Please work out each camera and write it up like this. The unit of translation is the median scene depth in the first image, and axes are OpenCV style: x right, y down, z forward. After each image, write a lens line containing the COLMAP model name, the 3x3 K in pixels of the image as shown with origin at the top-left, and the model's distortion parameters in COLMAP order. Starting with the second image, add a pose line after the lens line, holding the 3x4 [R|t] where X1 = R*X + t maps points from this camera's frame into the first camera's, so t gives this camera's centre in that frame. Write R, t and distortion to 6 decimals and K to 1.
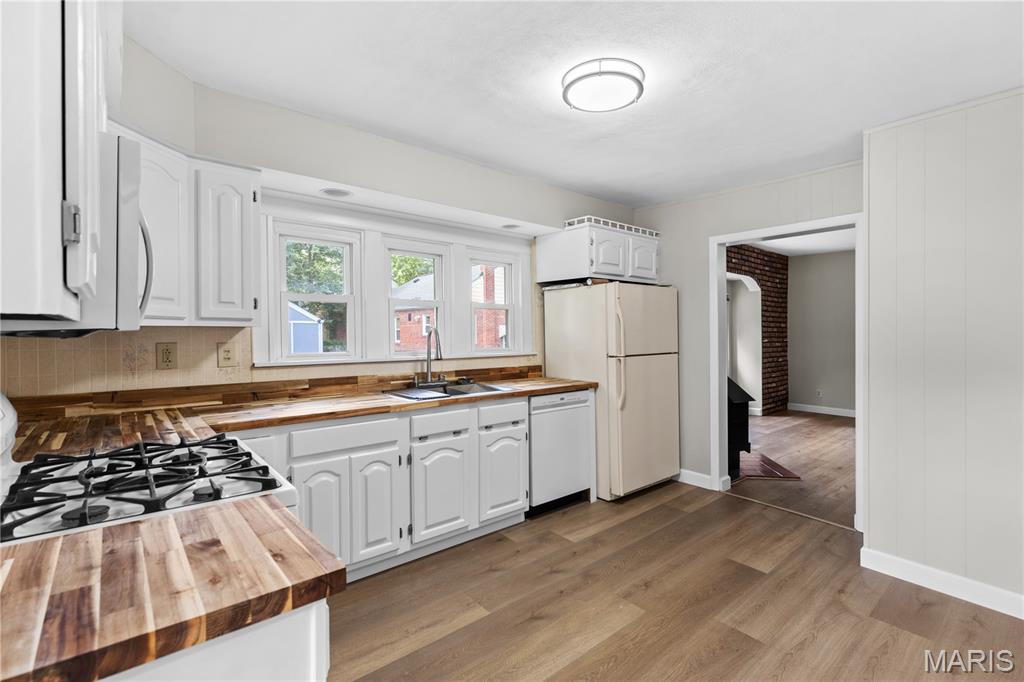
lens RADIAL K [[472.1, 0, 510.7], [0, 472.1, 338.5], [0, 0, 1]] dist [0.001908, 0.000154]
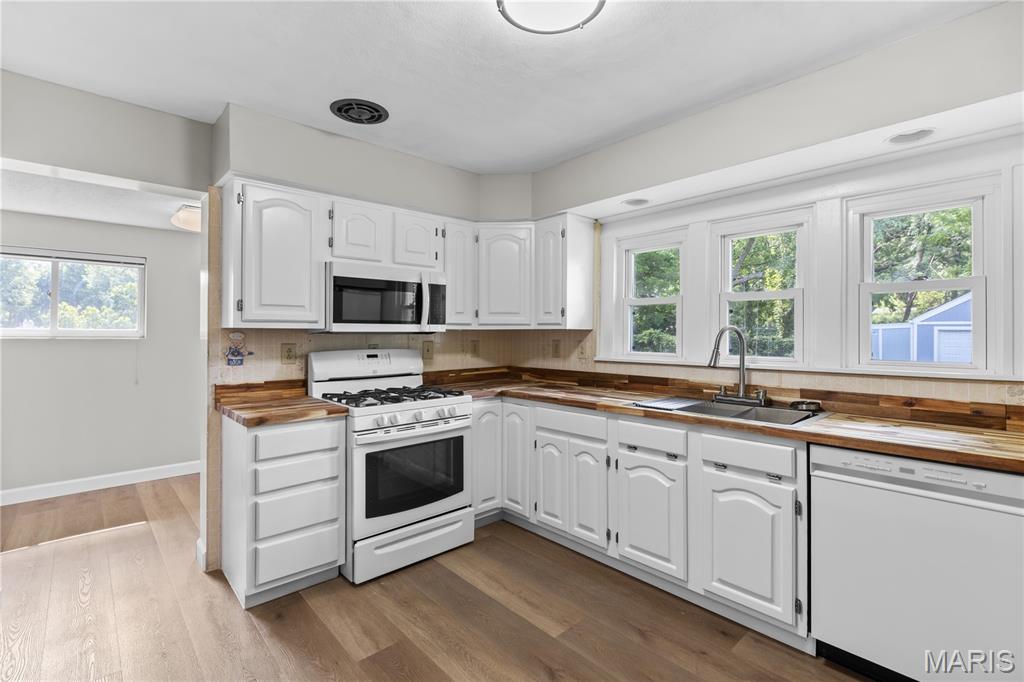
lens RADIAL K [[472.1, 0, 510.6], [0, 472.1, 334.0], [0, 0, 1]] dist [0.001908, 0.000154]
pose [[0.031298, -0.003279, -0.999505, 0.688911], [-0.016277, 0.999860, -0.003790, -0.002982], [0.999378, 0.016388, 0.031241, 0.690837]]
